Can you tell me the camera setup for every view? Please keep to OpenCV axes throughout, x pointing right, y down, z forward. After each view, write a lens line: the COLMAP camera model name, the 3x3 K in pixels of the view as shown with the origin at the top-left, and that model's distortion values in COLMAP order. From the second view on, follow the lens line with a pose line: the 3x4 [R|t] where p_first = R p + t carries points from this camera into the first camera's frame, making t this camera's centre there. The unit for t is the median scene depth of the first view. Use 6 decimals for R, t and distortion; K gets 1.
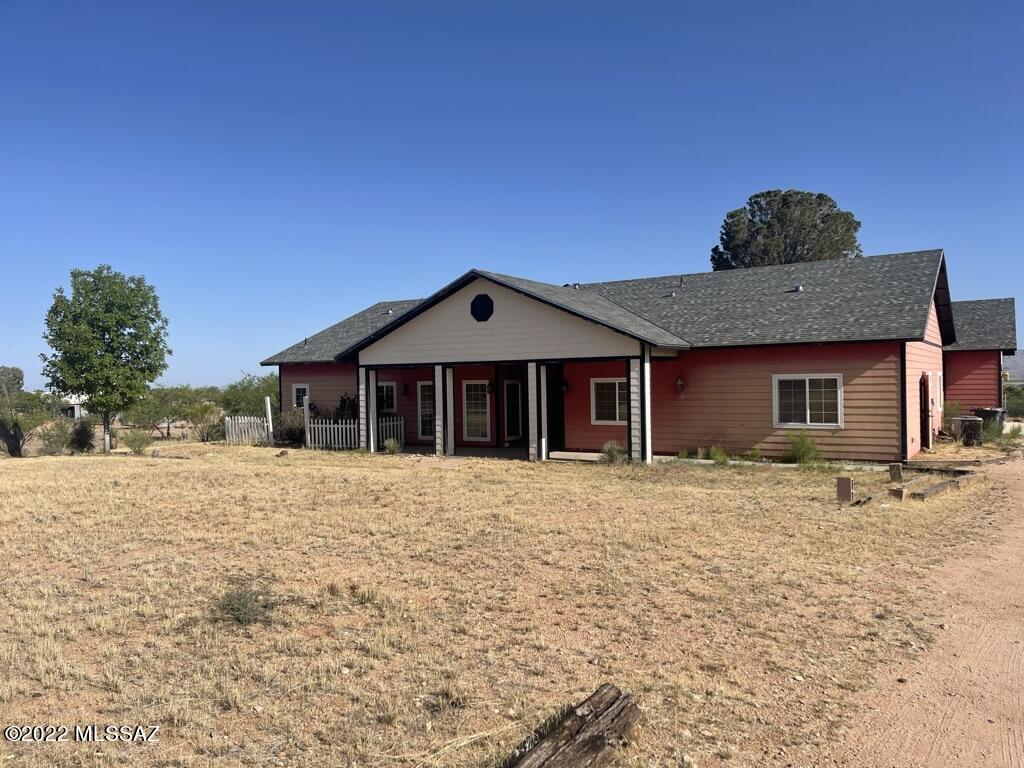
lens RADIAL K [[766.9, 0, 512.0], [0, 766.9, 384.0], [0, 0, 1]] dist [0.075643, -0.096013]
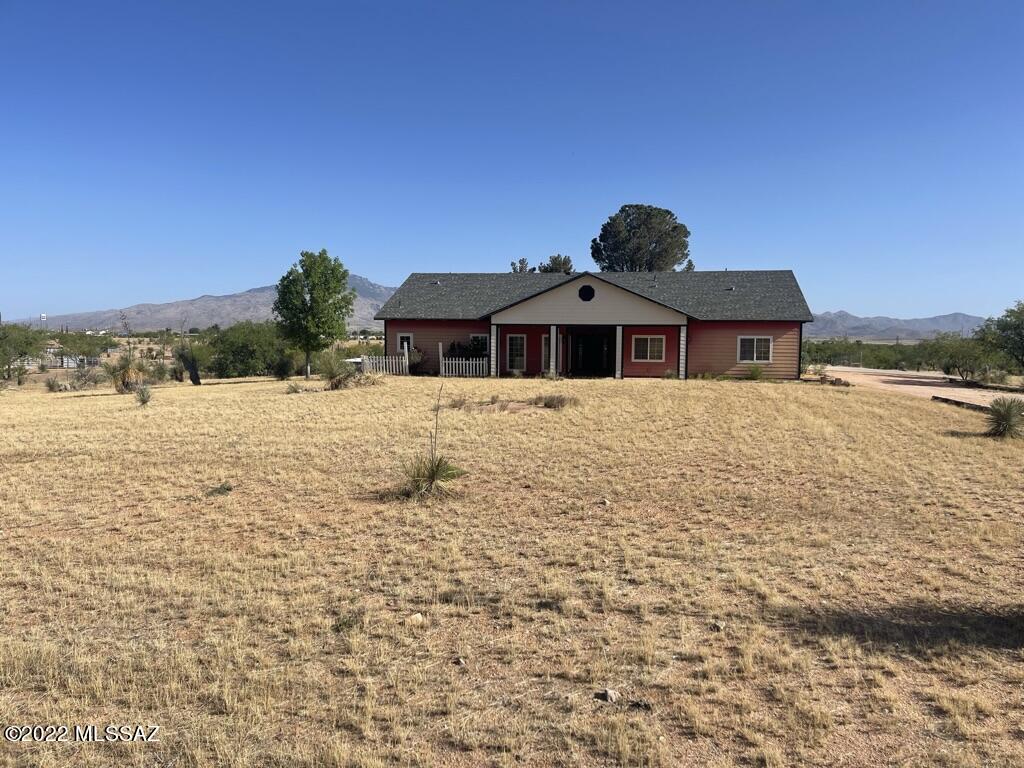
lens RADIAL K [[772.7, 0, 512.0], [0, 772.7, 384.0], [0, 0, 1]] dist [0.060578, -0.001757]
pose [[0.929216, -0.003494, 0.369521, -0.749849], [-0.021483, 0.997753, 0.063457, -0.002288], [-0.368913, -0.066903, 0.927053, -0.501938]]
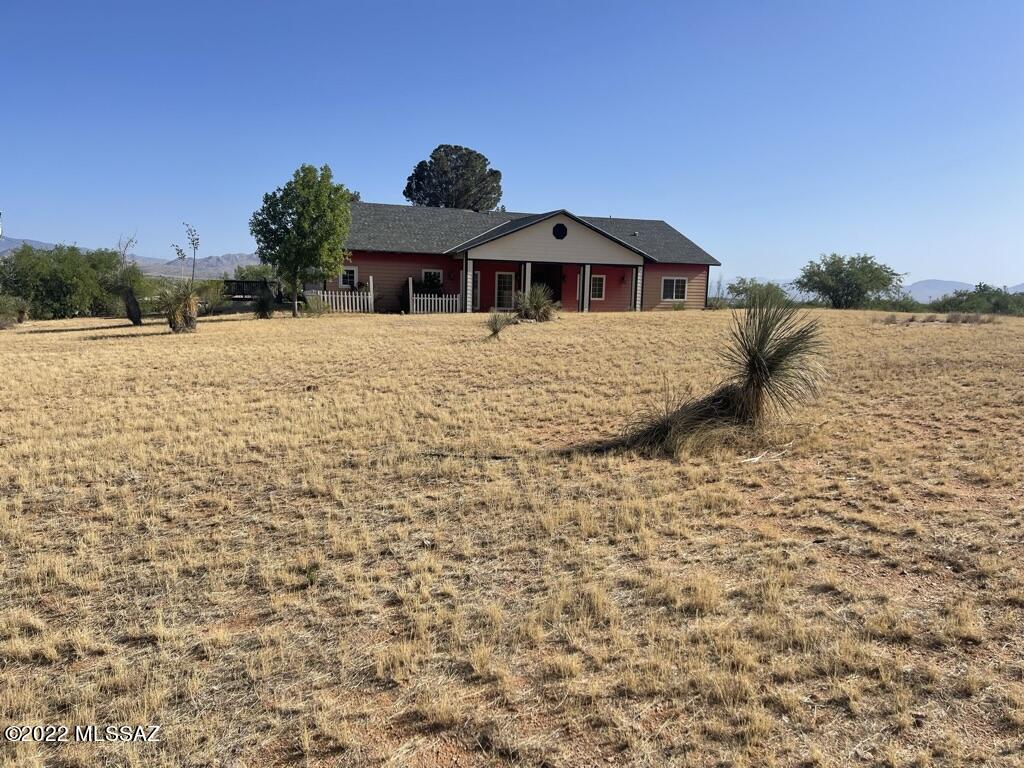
lens RADIAL K [[766.9, 0, 512.0], [0, 766.9, 384.0], [0, 0, 1]] dist [0.075643, -0.096013]
pose [[0.618381, -0.068789, 0.782862, -1.358201], [-0.034882, 0.992777, 0.114788, 0.044478], [-0.785104, -0.098291, 0.611515, -0.025414]]
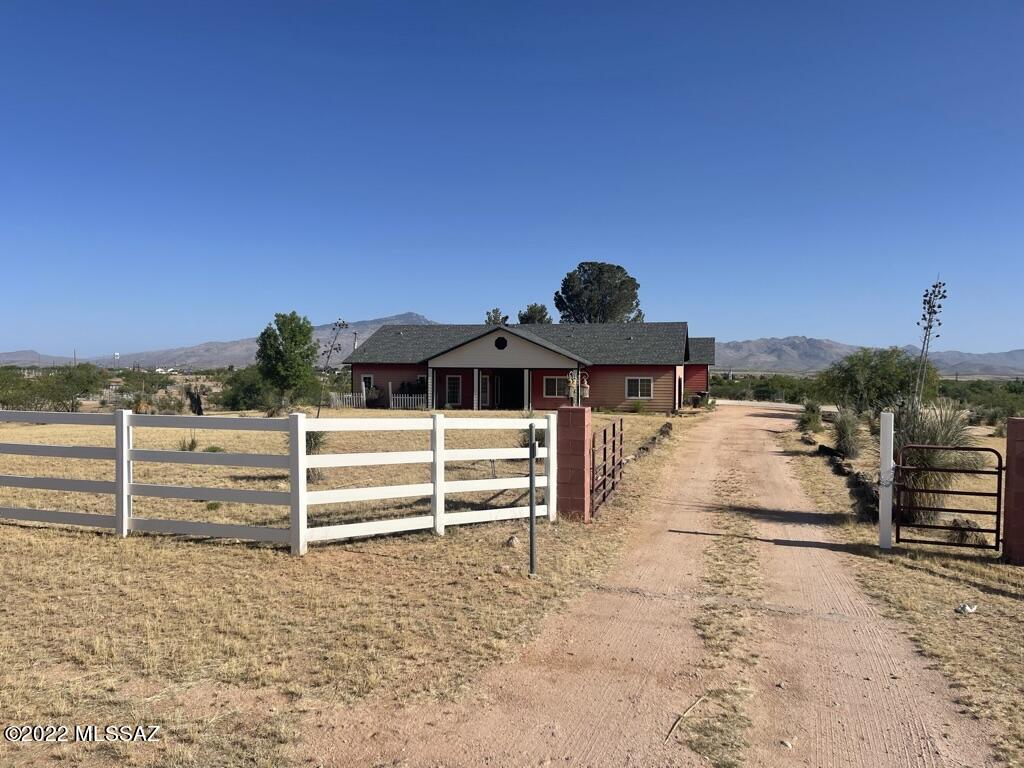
lens RADIAL K [[766.9, 0, 512.0], [0, 766.9, 384.0], [0, 0, 1]] dist [0.075643, -0.096013]
pose [[0.951993, 0.013001, 0.305843, -0.601575], [-0.019707, 0.999628, 0.018849, -0.022906], [-0.305484, -0.023971, 0.951895, -0.963417]]
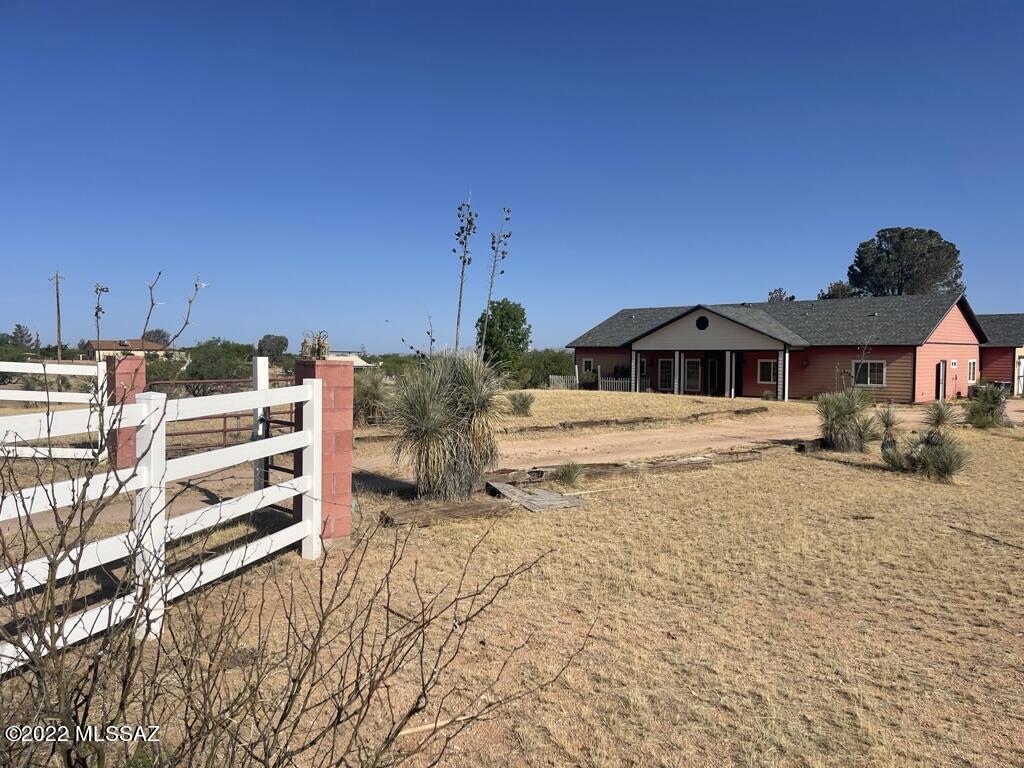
lens RADIAL K [[766.9, 0, 512.0], [0, 766.9, 384.0], [0, 0, 1]] dist [0.075643, -0.096013]
pose [[0.980464, 0.029081, -0.194537, -0.116414], [-0.021672, 0.998960, 0.040107, -0.009734], [0.195501, -0.035108, 0.980075, -0.965258]]
